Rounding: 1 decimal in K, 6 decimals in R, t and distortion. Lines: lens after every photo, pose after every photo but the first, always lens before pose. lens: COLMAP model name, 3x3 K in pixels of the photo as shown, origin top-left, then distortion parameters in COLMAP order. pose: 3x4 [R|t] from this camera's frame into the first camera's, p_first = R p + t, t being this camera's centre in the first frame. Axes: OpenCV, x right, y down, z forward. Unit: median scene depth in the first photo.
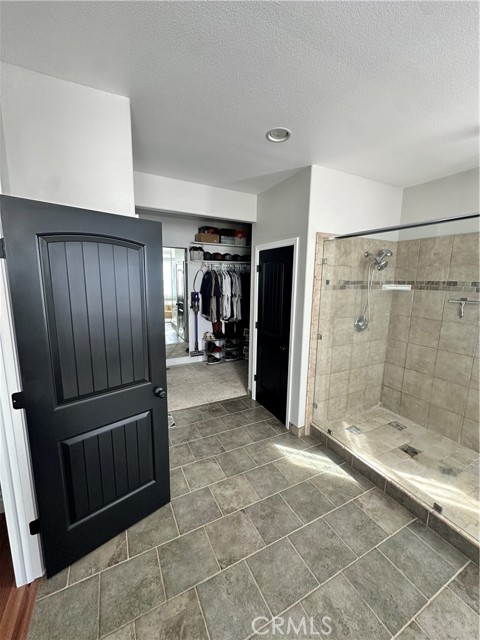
lens RADIAL K [[255.3, 0, 241.2], [0, 255.3, 318.7], [0, 0, 1]] dist [0.001496, 0.000027]
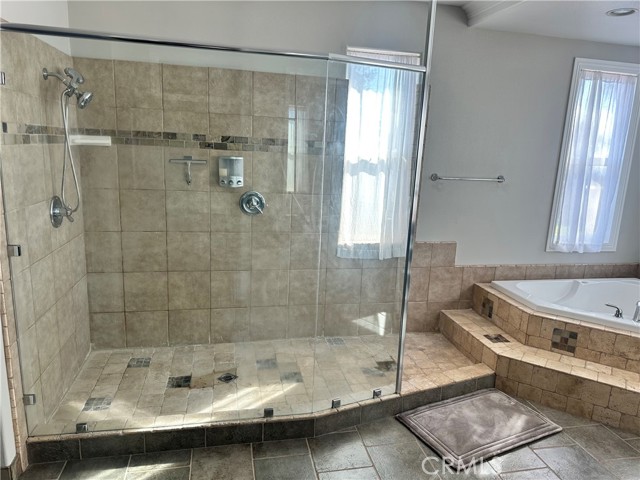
lens RADIAL K [[452.5, 0, 321.5], [0, 452.5, 241.5], [0, 0, 1]] dist [0.011664, -0.016414]
pose [[0.263537, -0.200287, 0.943628, -0.290466], [0.112137, 0.977937, 0.176252, -0.023603], [-0.958109, 0.059367, 0.280182, 0.252583]]
